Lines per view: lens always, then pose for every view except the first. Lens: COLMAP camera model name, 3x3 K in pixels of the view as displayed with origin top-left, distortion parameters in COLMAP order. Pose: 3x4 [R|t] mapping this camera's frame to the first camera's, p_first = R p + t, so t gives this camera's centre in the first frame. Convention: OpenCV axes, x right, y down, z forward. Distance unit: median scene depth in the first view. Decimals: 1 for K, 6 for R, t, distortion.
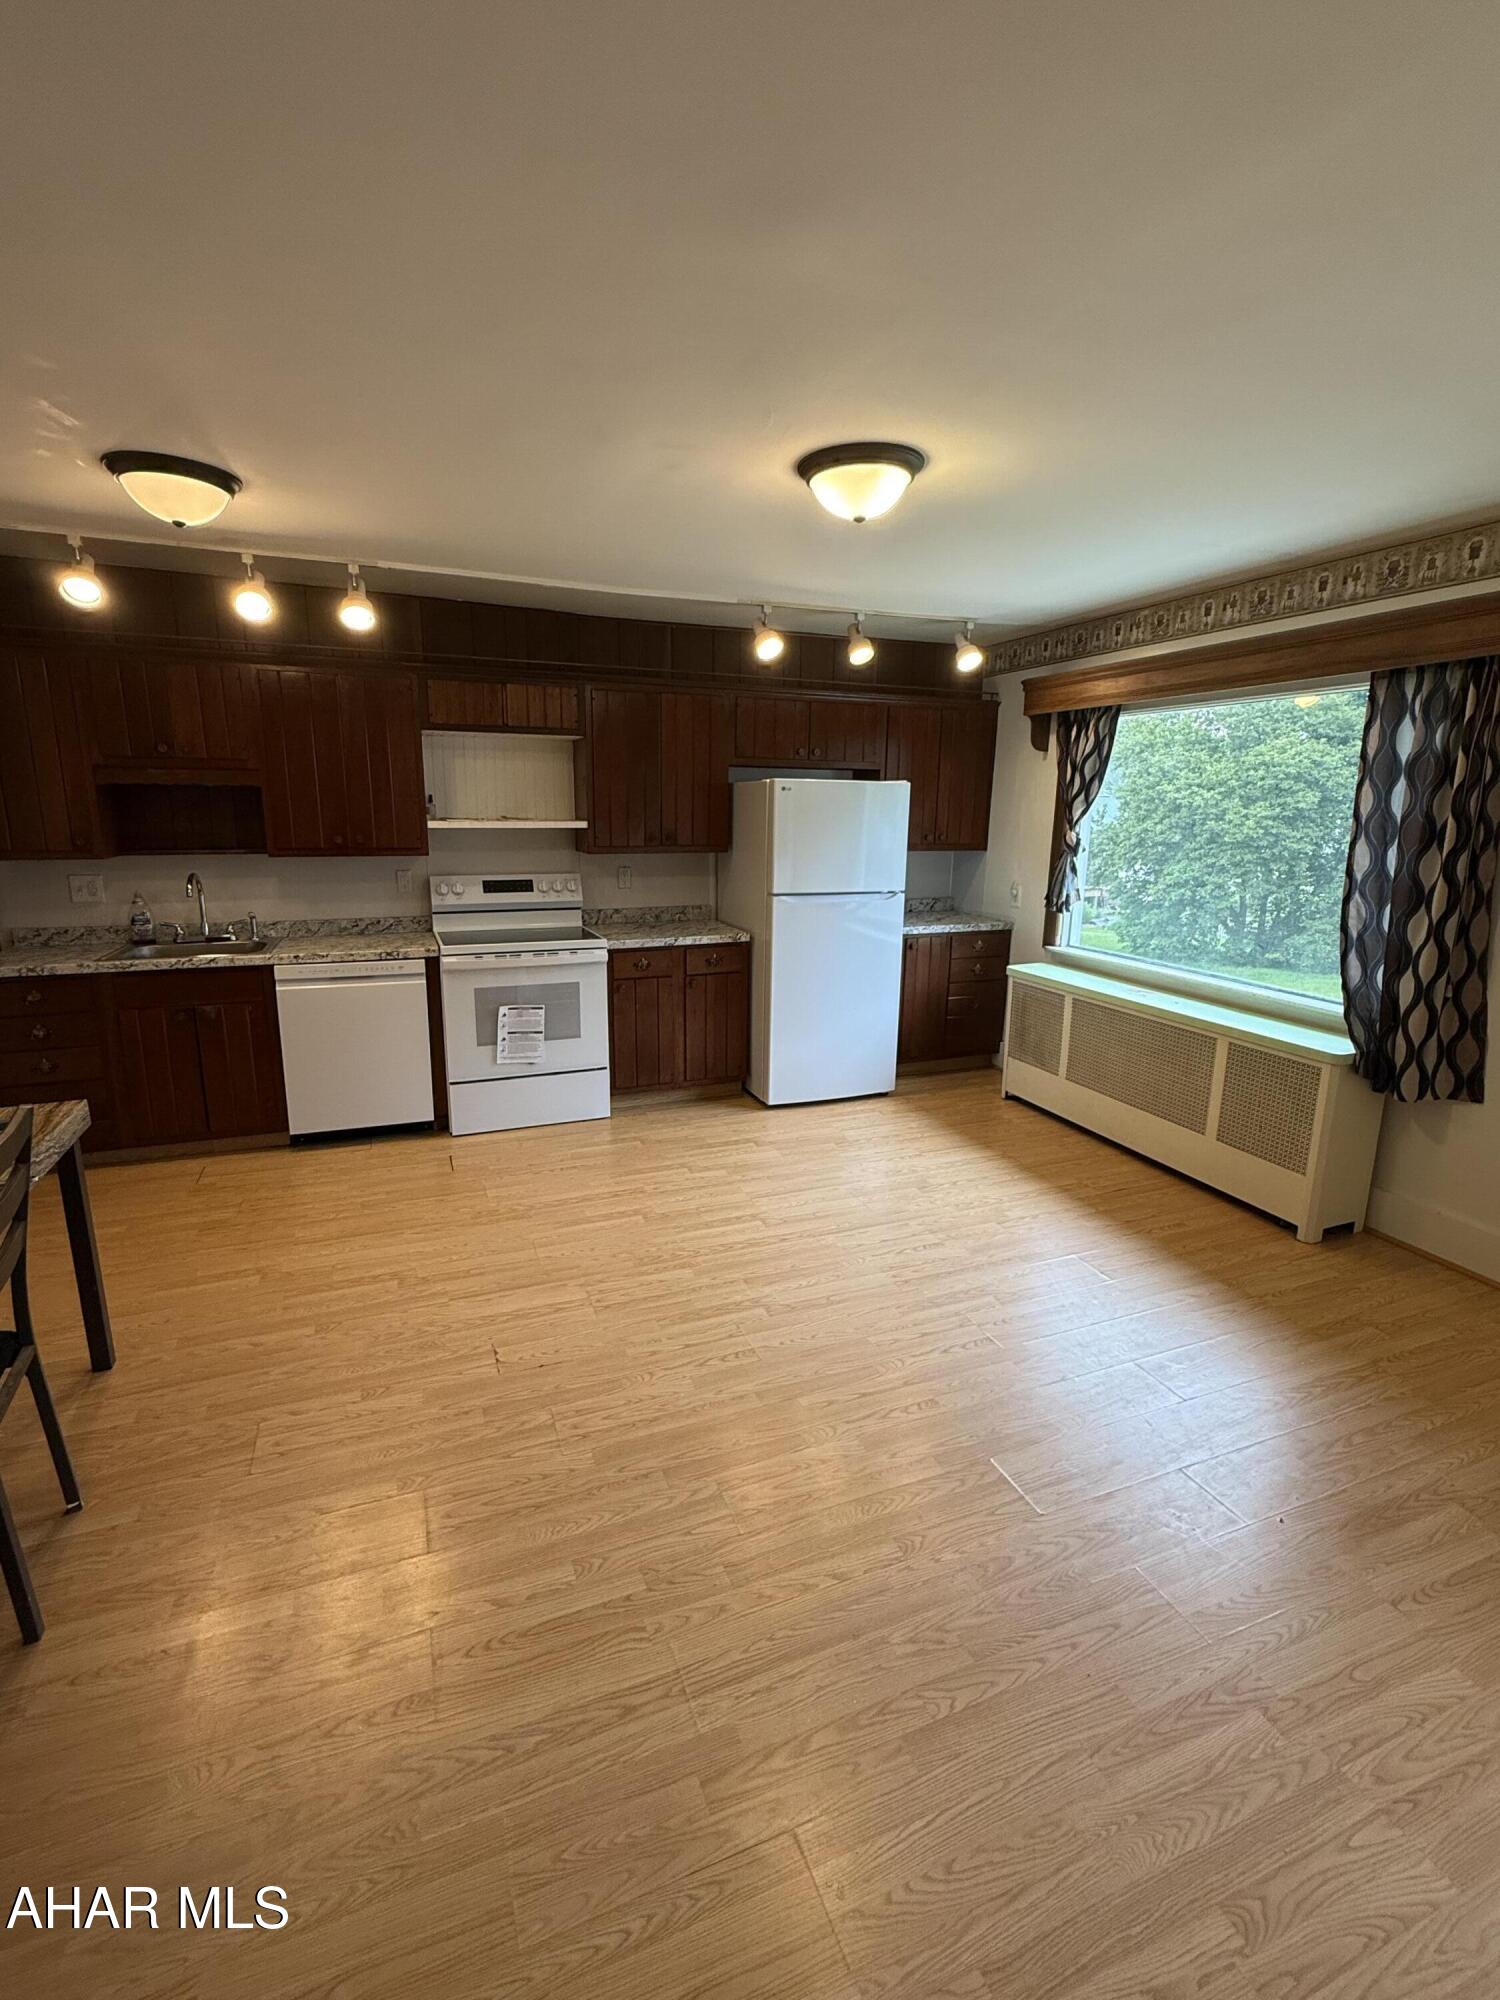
lens RADIAL K [[894.3, 0, 741.2], [0, 894.3, 999.8], [0, 0, 1]] dist [-0.002789, -0.000552]
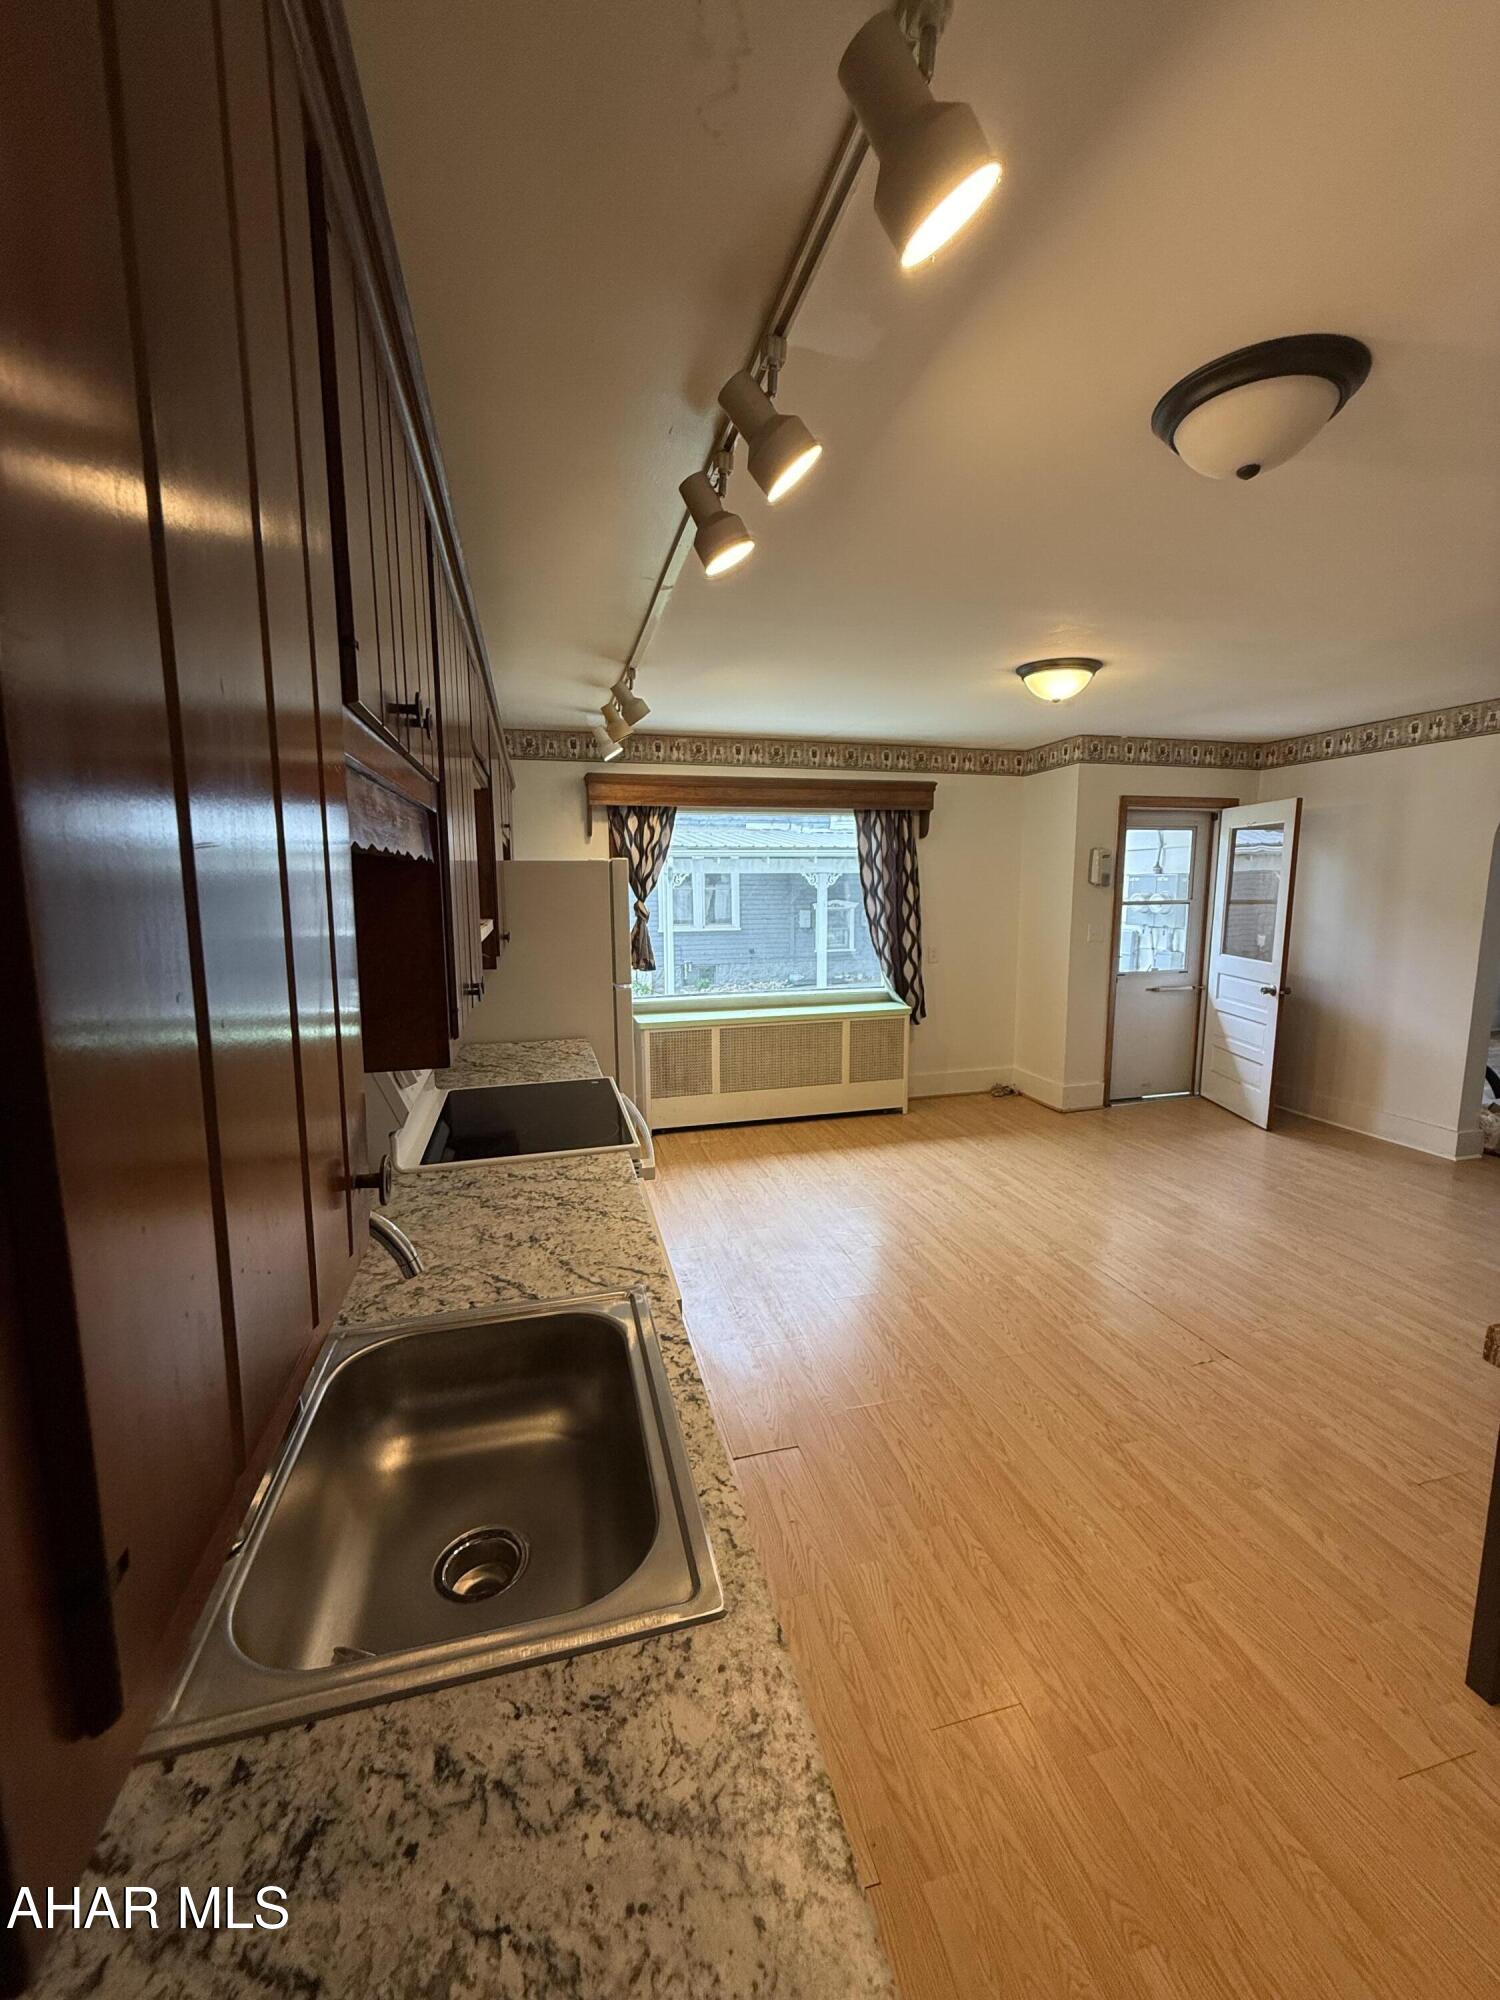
lens RADIAL K [[803.2, 0, 749.7], [0, 803.2, 987.0], [0, 0, 1]] dist [-0.005255, 0.000143]
pose [[0.117249, -0.143923, 0.982618, -0.925935], [0.222756, 0.968043, 0.115208, -0.226493], [-0.967798, 0.205377, 0.145561, 0.953008]]
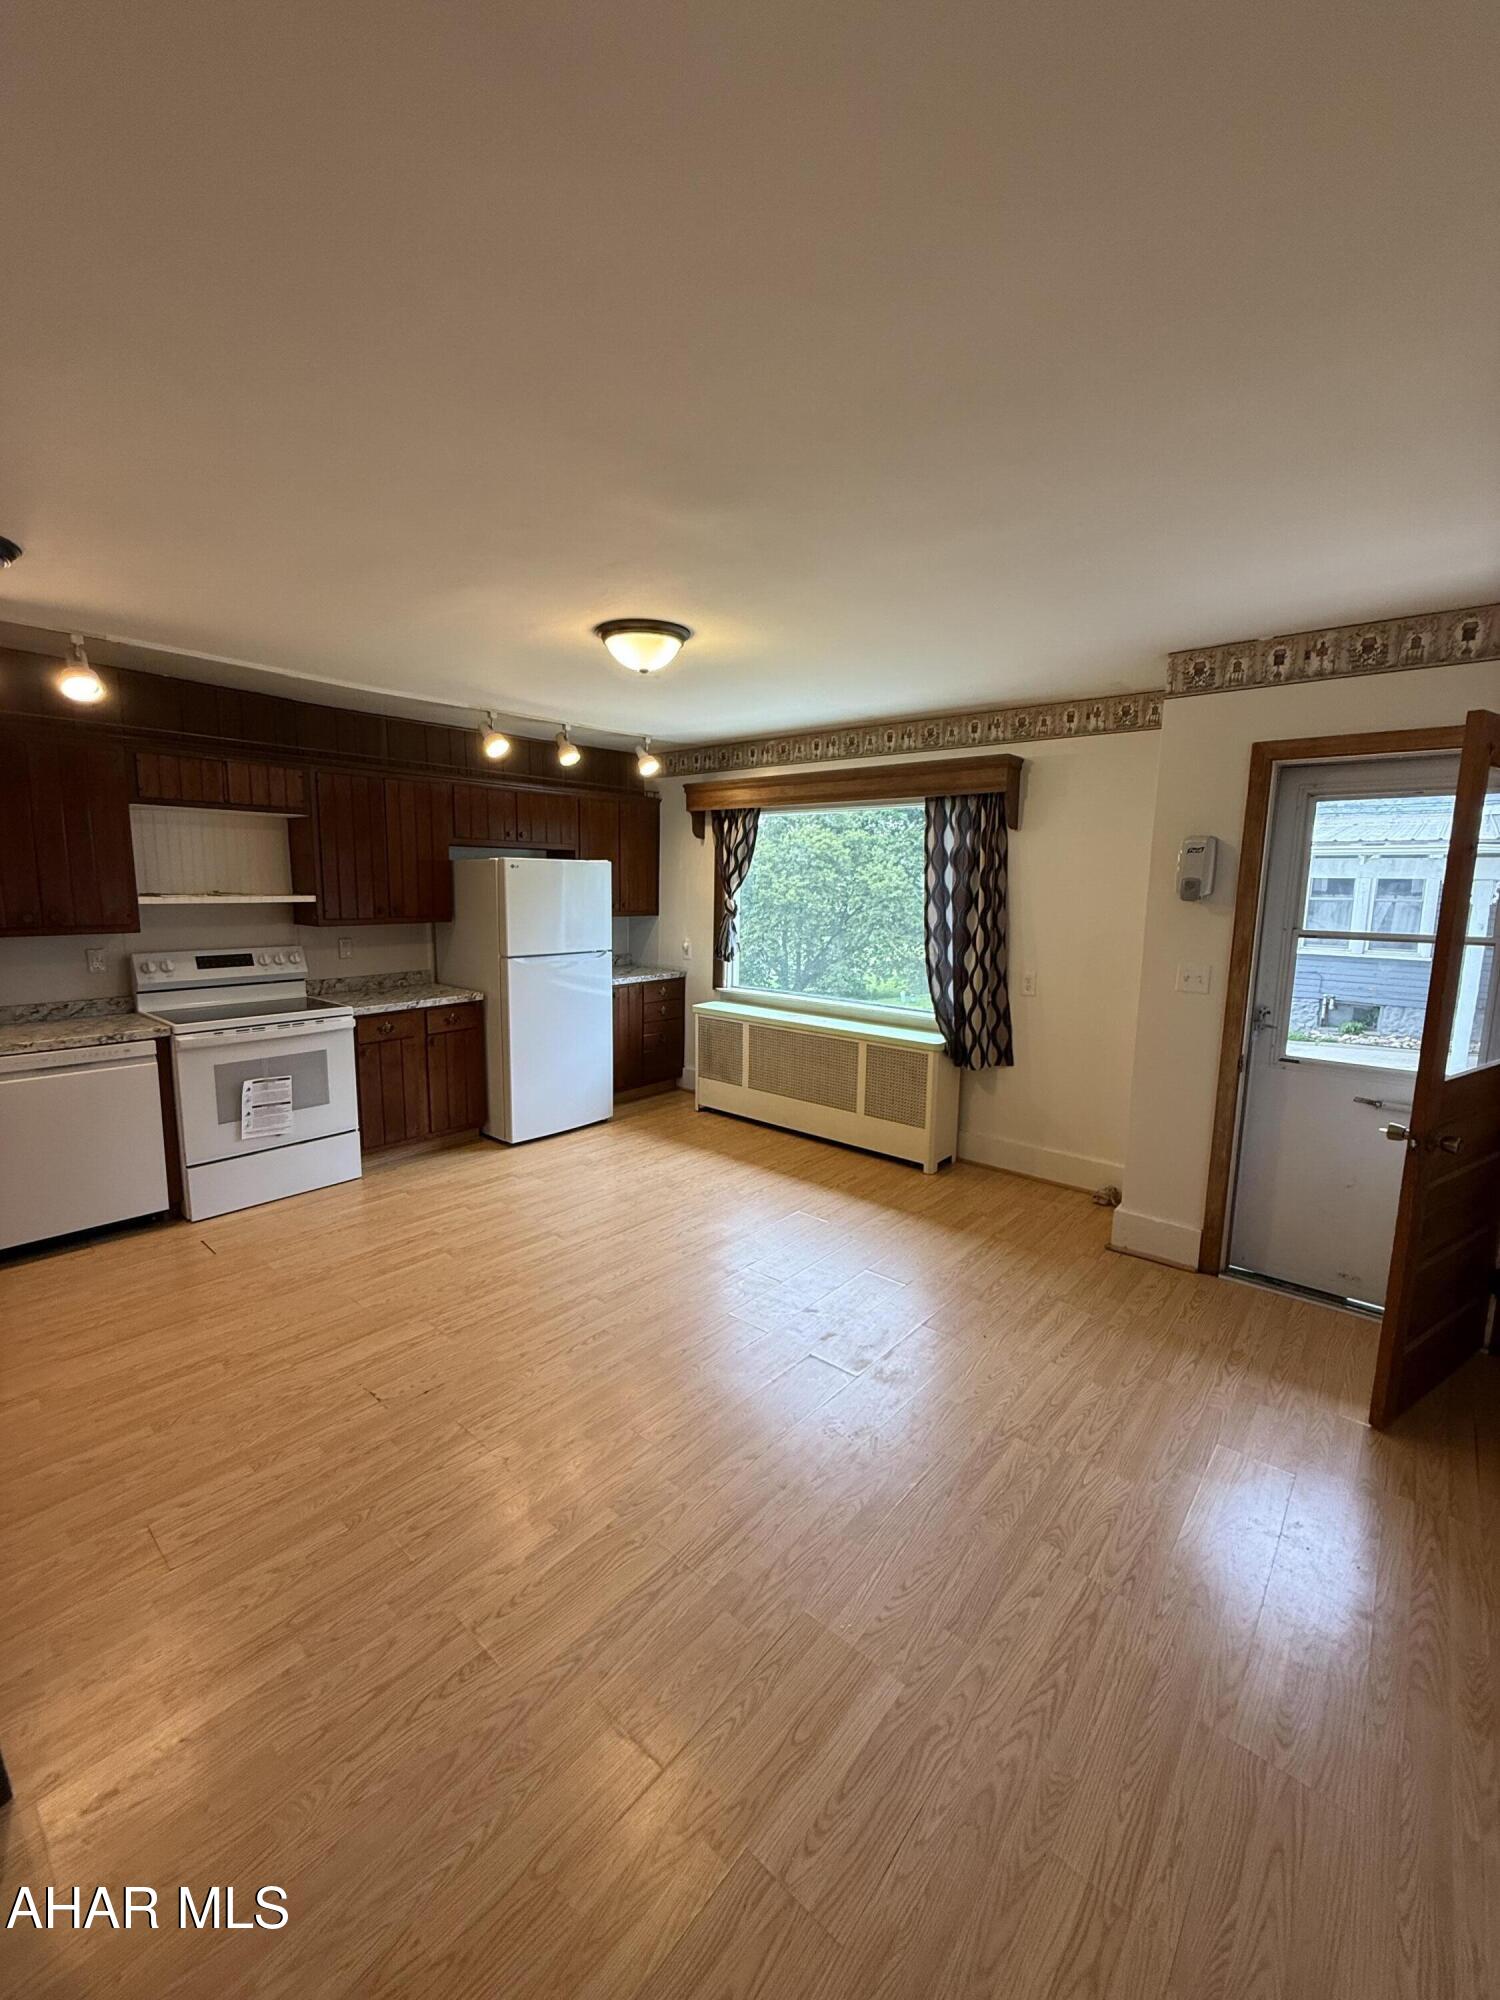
lens RADIAL K [[803.2, 0, 747.4], [0, 803.2, 992.5], [0, 0, 1]] dist [-0.005255, 0.000143]
pose [[0.885752, -0.063852, 0.459747, -0.209850], [0.096017, 0.994274, -0.046897, 0.006416], [-0.454120, 0.085683, 0.886811, -0.060962]]
